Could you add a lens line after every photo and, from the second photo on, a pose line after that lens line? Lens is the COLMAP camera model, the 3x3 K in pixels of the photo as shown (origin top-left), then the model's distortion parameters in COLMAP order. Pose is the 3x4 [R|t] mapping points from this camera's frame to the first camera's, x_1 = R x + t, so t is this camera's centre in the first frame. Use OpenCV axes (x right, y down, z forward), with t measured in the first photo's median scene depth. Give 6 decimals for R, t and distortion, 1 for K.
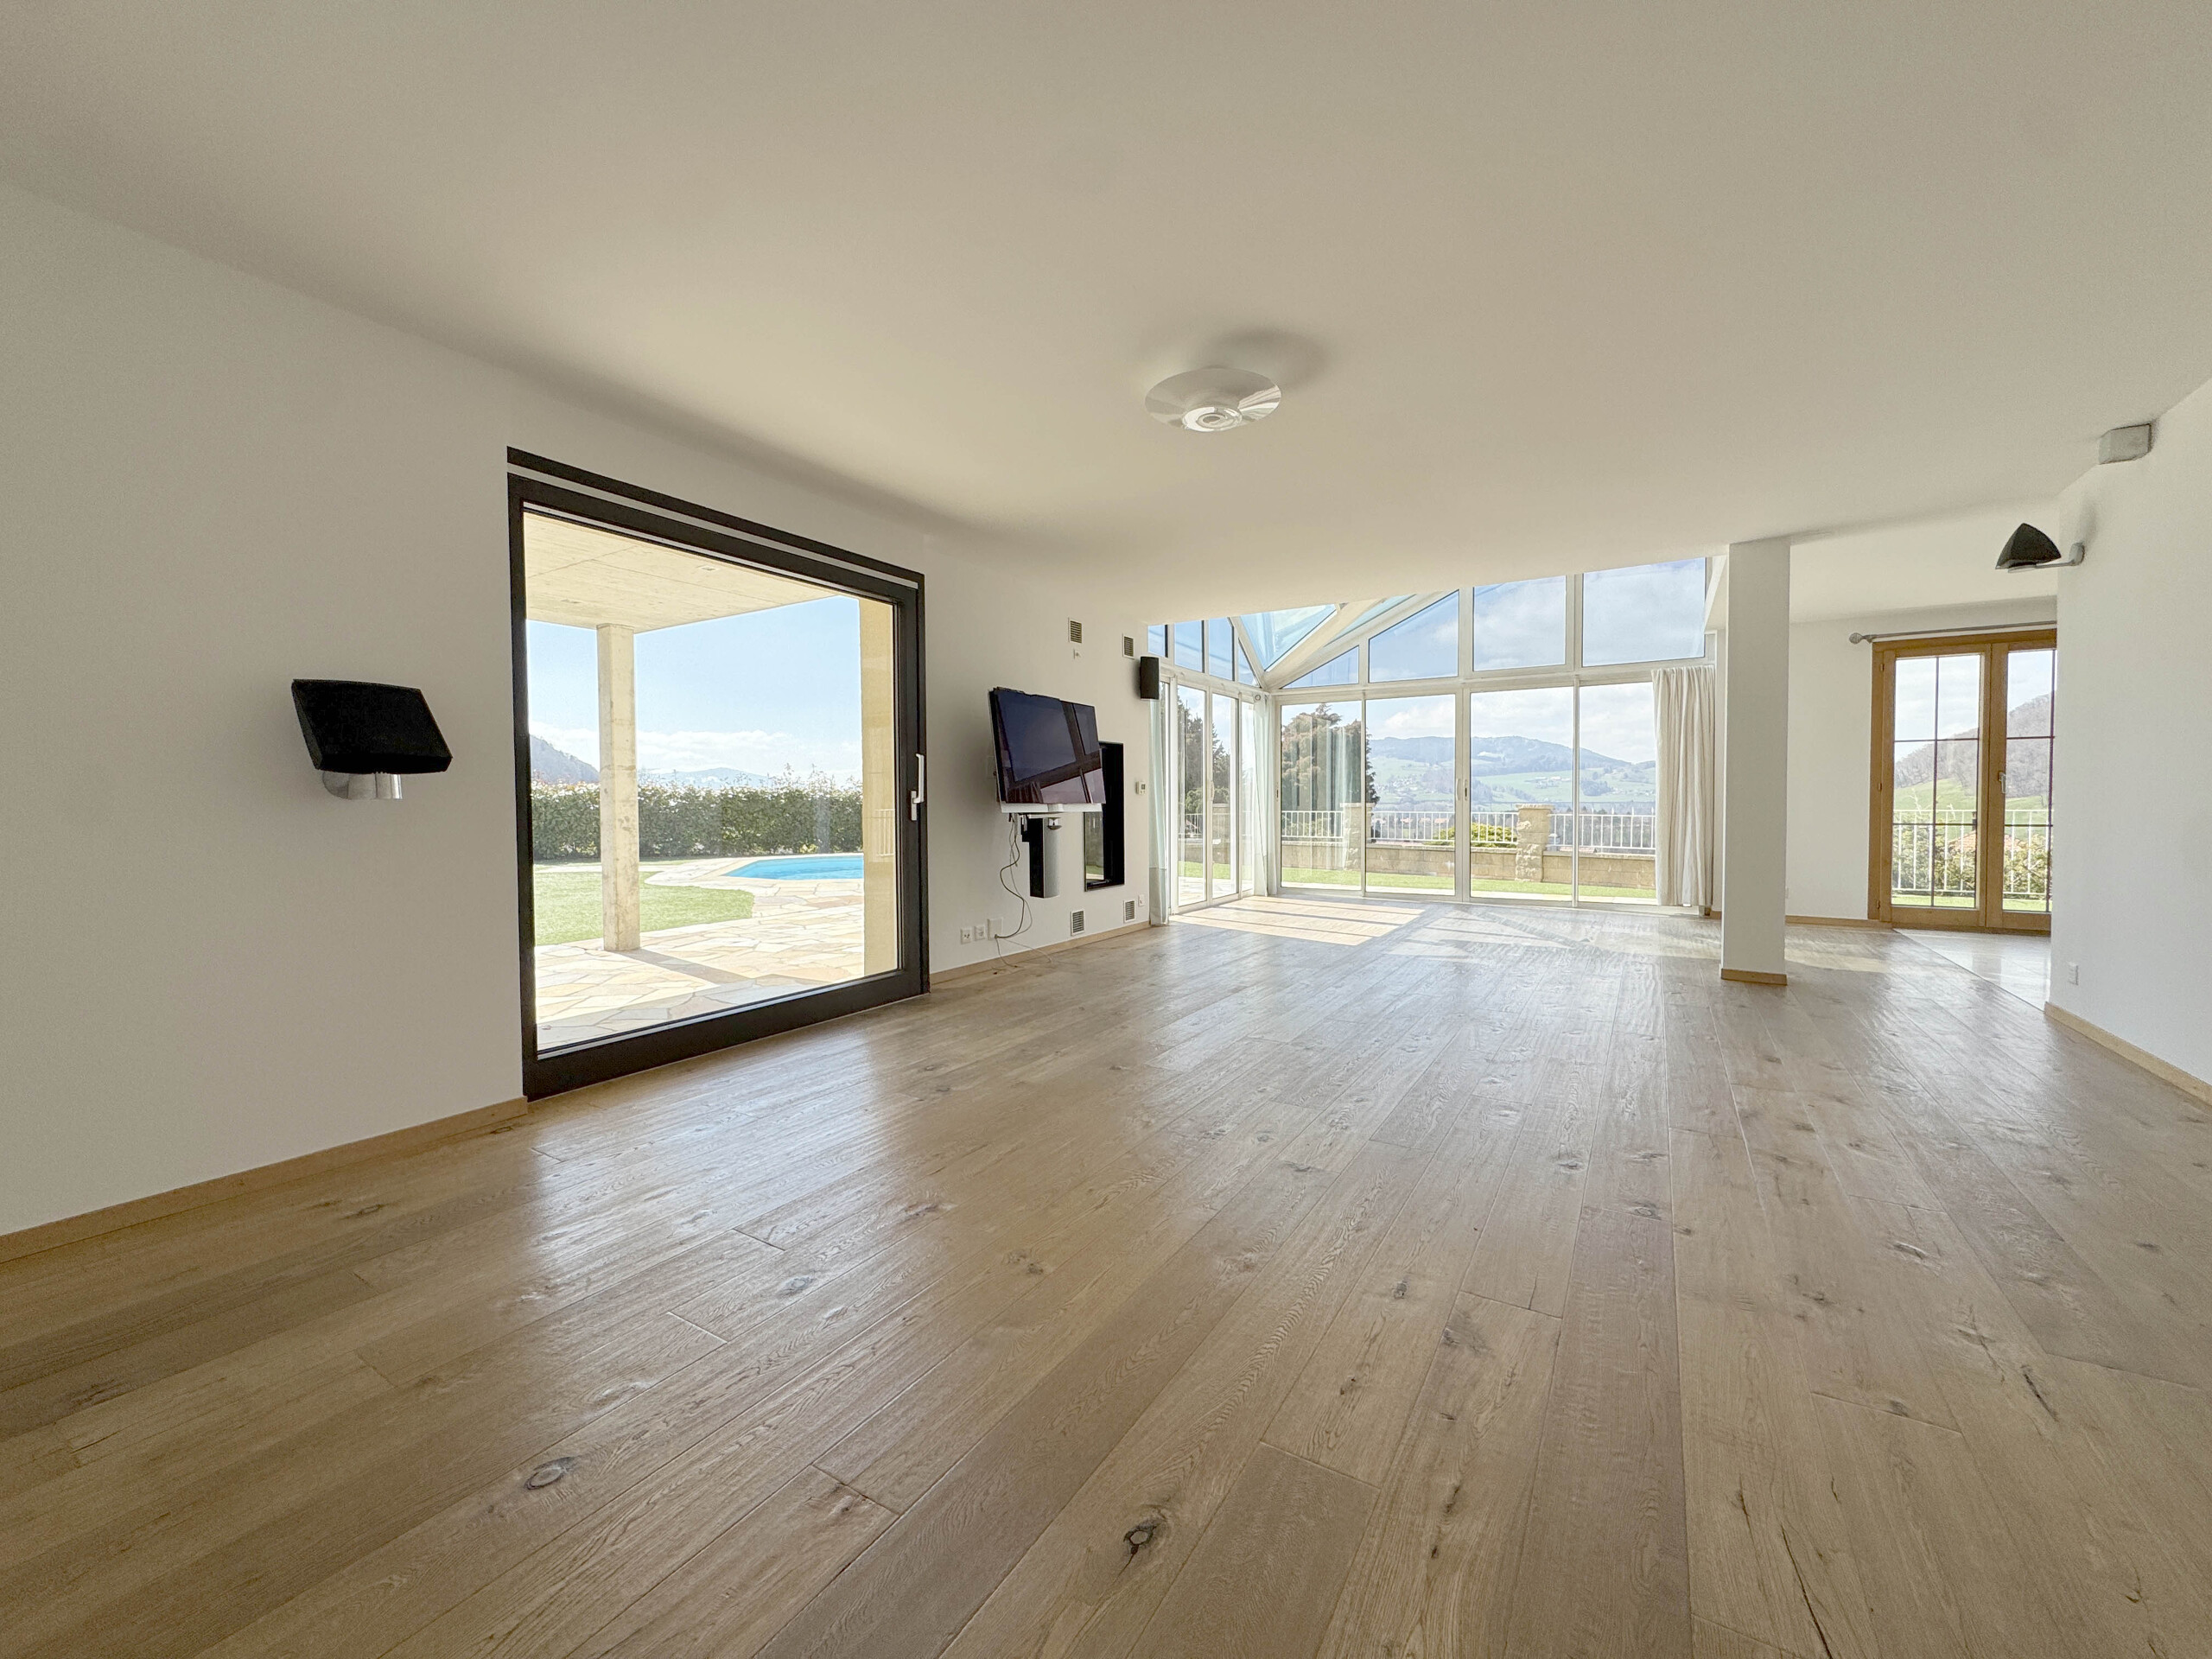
lens RADIAL K [[892.5, 0, 1102.3], [0, 892.5, 817.4], [0, 0, 1]] dist [-0.006594, -0.001953]
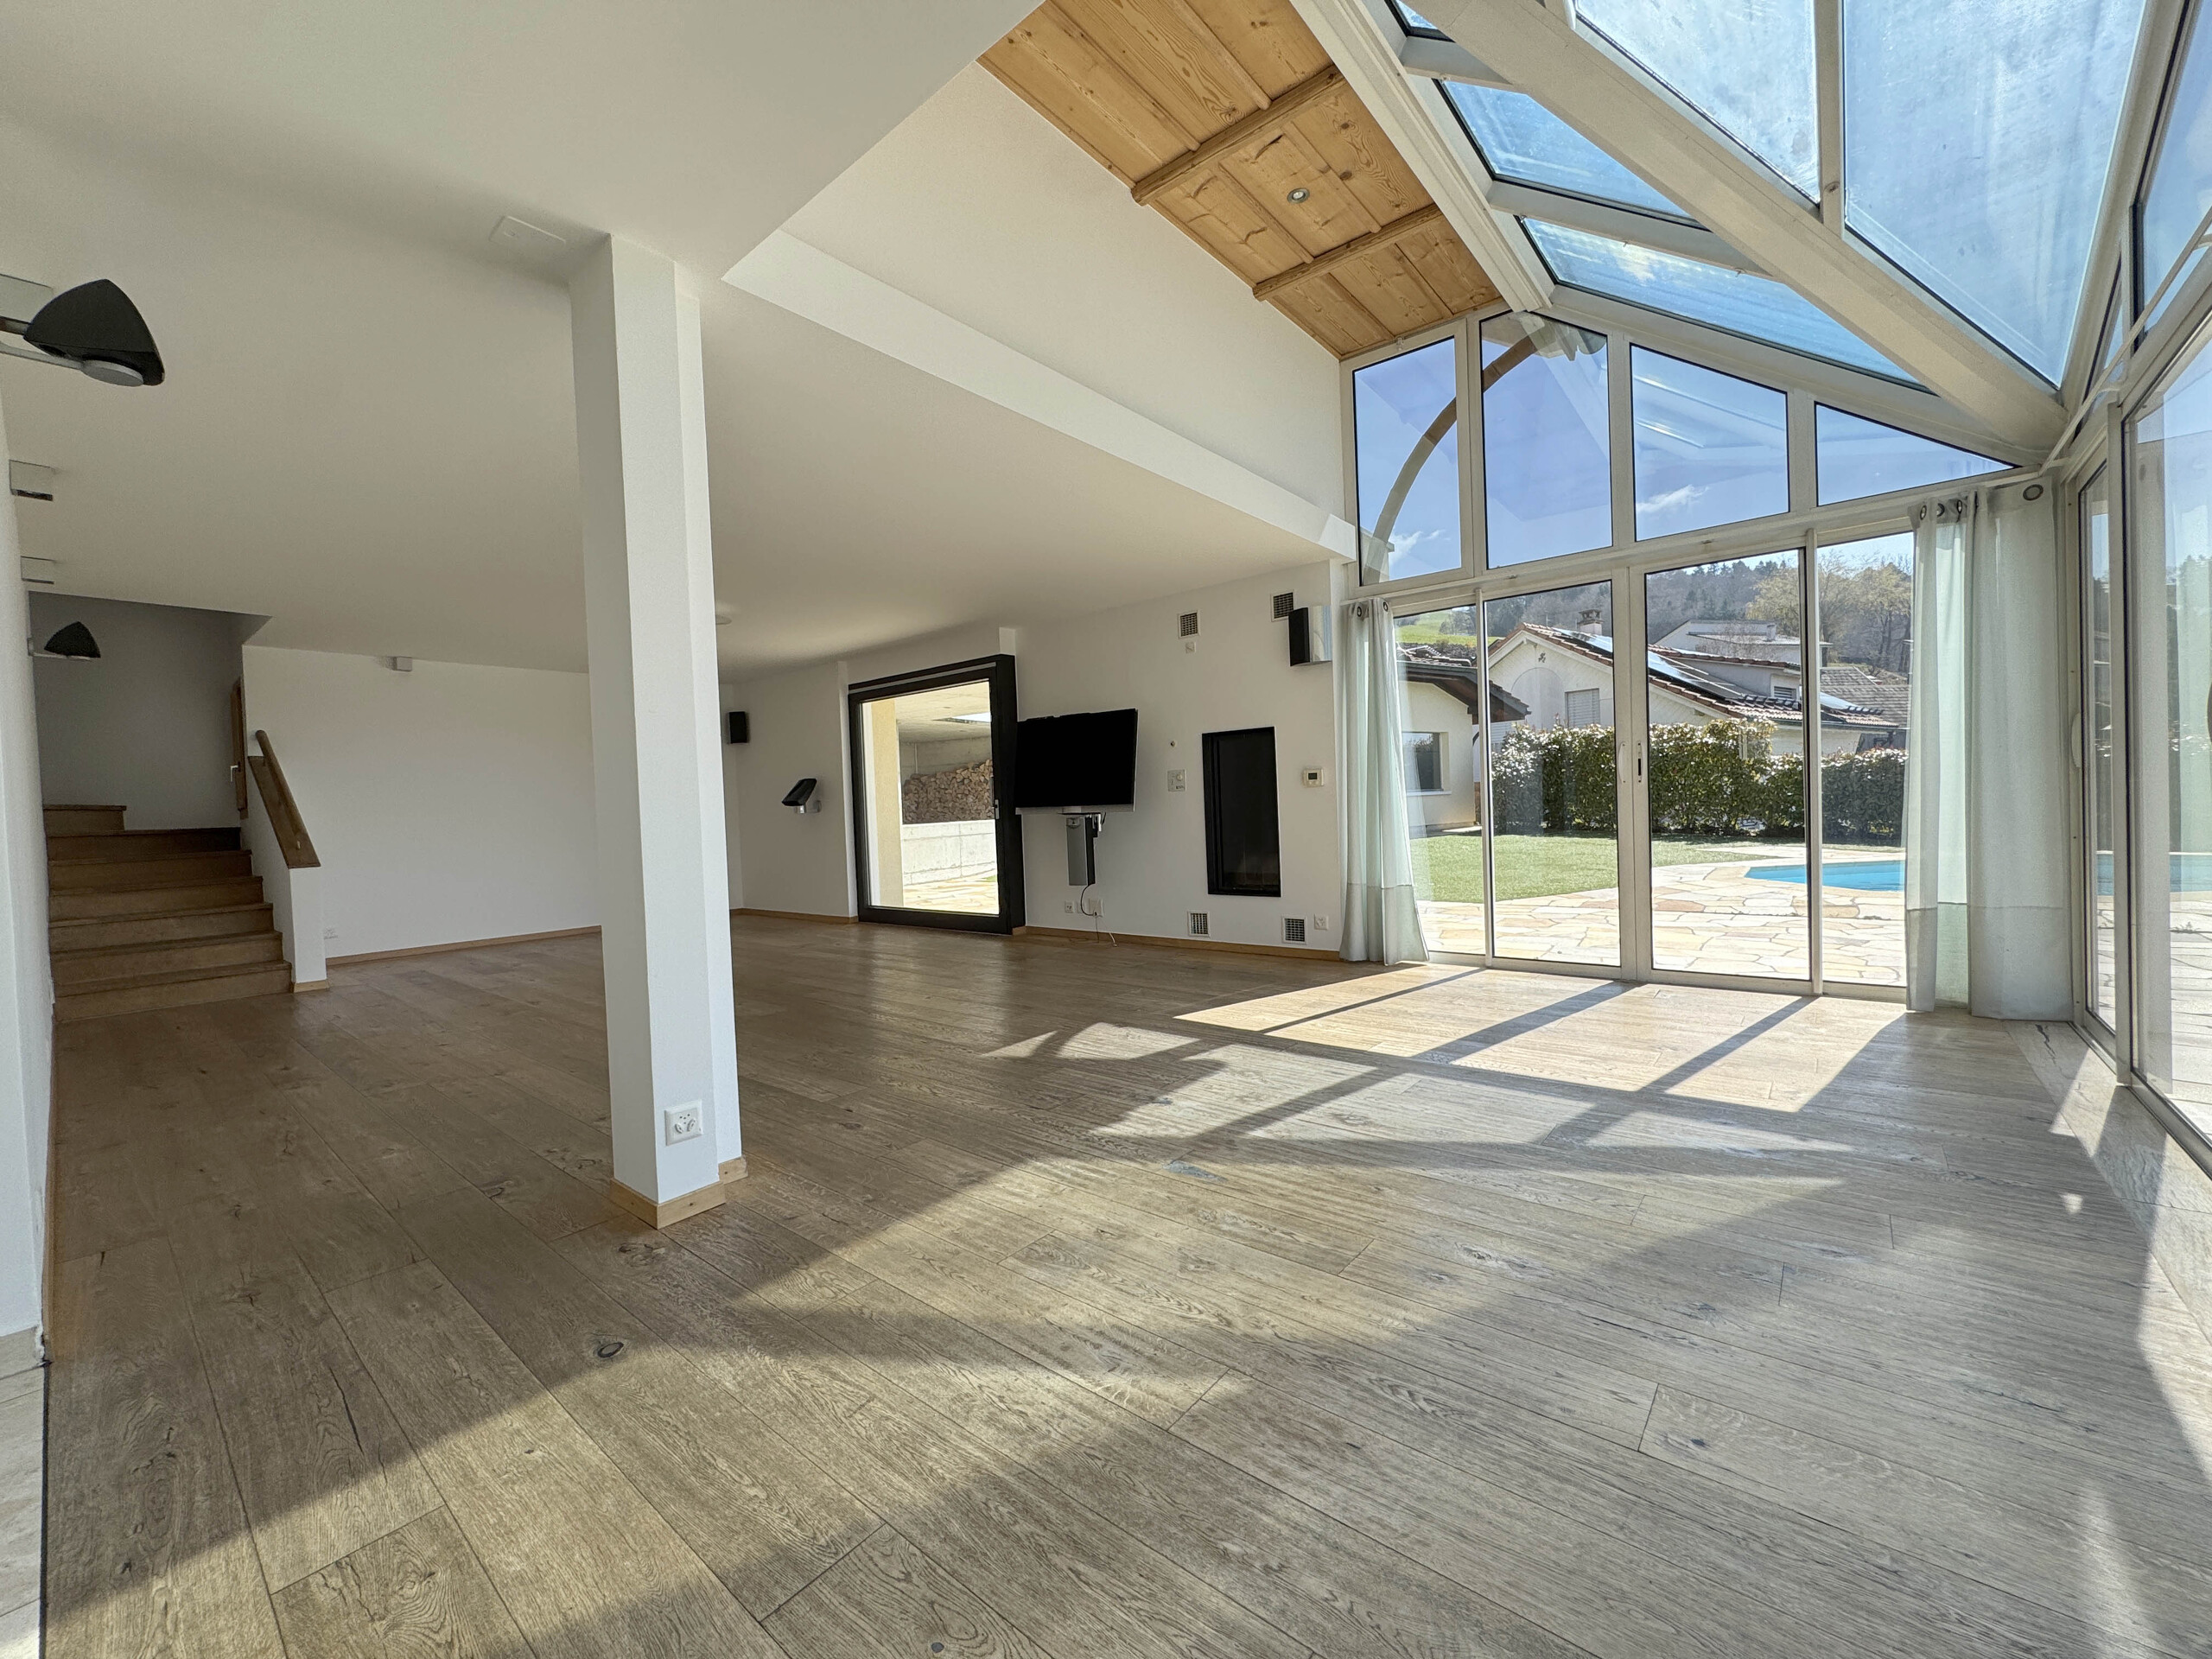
lens RADIAL K [[892.5, 0, 1104.9], [0, 892.5, 830.3], [0, 0, 1]] dist [-0.006594, -0.001953]
pose [[-0.140054, 0.034444, -0.989545, 0.948788], [0.018237, 0.999315, 0.032202, -0.017302], [0.989976, -0.013537, -0.140586, 1.042497]]
